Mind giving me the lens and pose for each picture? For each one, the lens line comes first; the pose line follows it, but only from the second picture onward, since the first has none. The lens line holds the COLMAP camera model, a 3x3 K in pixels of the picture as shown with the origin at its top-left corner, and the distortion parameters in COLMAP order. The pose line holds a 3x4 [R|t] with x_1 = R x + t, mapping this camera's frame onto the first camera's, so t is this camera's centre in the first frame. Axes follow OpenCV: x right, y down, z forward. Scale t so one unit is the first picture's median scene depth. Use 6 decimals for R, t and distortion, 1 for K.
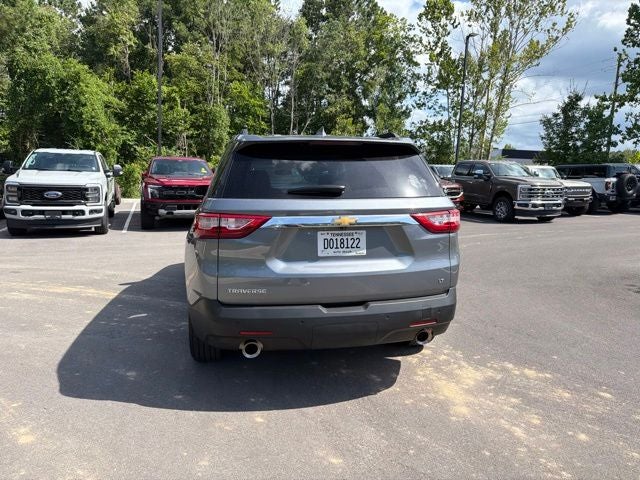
lens RADIAL K [[454.0, 0, 321.1], [0, 454.0, 237.1], [0, 0, 1]] dist [0.023398, -0.033674]
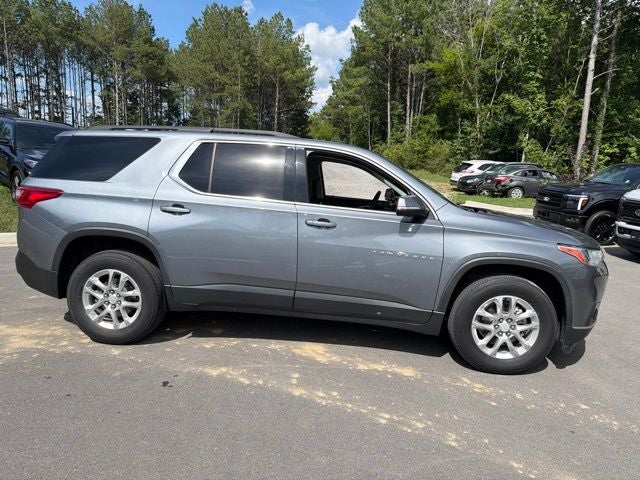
lens RADIAL K [[450.8, 0, 320.0], [0, 450.8, 240.0], [0, 0, 1]] dist [0.029663, -0.046615]
pose [[-0.272281, 0.121094, -0.954567, 0.323679], [-0.175220, 0.969222, 0.172933, -0.071050], [0.946129, 0.214346, -0.242683, 0.537606]]
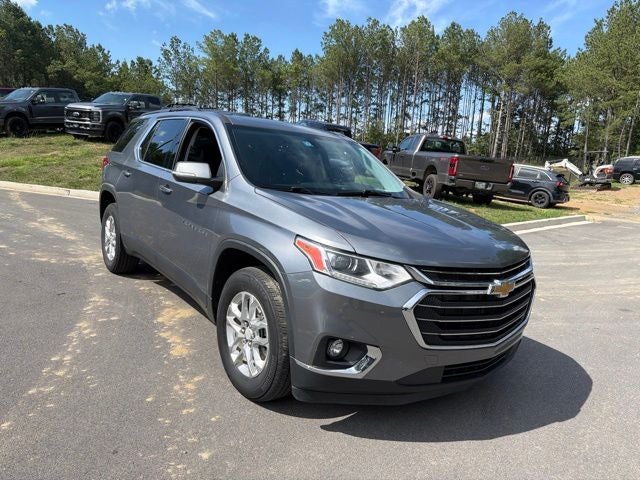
lens RADIAL K [[452.0, 0, 321.3], [0, 452.0, 243.0], [0, 0, 1]] dist [0.029734, -0.041931]
pose [[-0.885253, -0.002571, -0.465102, 0.111112], [-0.149975, 0.948150, 0.280213, -0.097399], [0.440266, 0.317813, -0.839739, 0.767262]]
